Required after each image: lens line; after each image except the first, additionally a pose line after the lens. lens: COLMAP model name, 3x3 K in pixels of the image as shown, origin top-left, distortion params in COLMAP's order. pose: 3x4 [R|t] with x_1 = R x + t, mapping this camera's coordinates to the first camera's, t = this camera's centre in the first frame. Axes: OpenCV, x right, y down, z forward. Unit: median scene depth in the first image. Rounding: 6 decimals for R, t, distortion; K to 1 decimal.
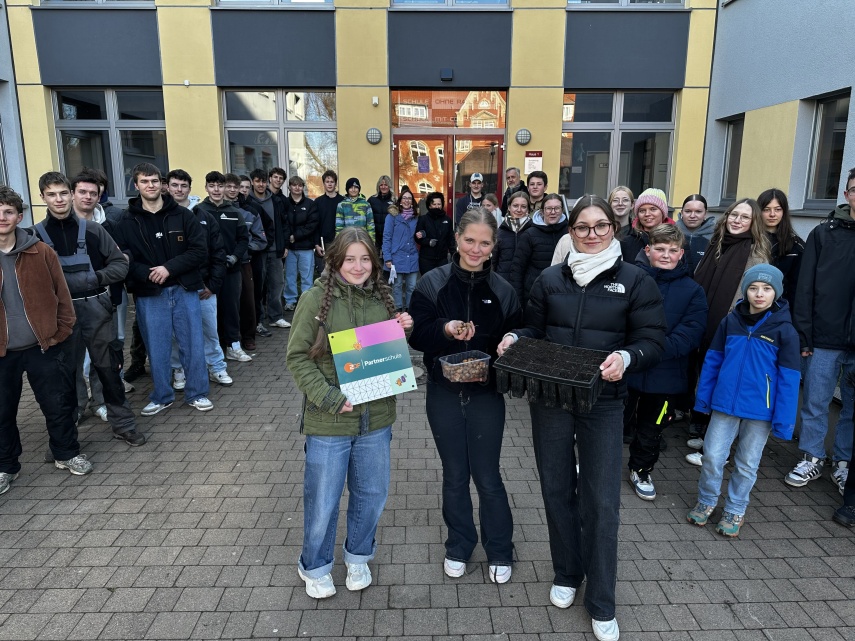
lens RADIAL K [[594.3, 0, 427.1], [0, 594.3, 322.2], [0, 0, 1]] dist [-0.045181, -0.001428]
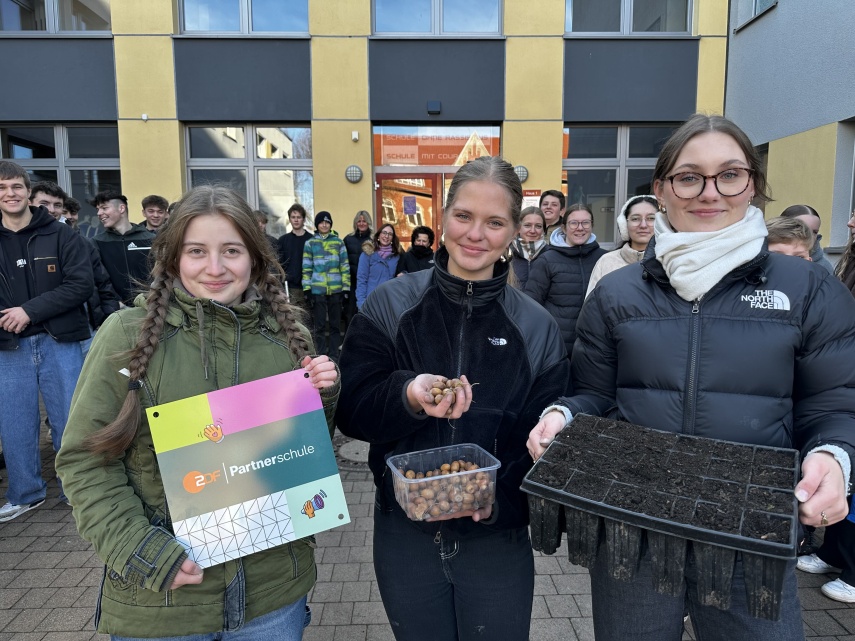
lens RADIAL K [[596.0, 0, 414.6], [0, 596.0, 319.4], [0, 0, 1]] dist [0.028566, -0.002334]
pose [[0.999836, -0.013777, -0.011739, 0.013838], [0.012497, 0.994610, -0.102935, 0.000169], [0.013093, 0.102772, 0.994619, 0.165492]]
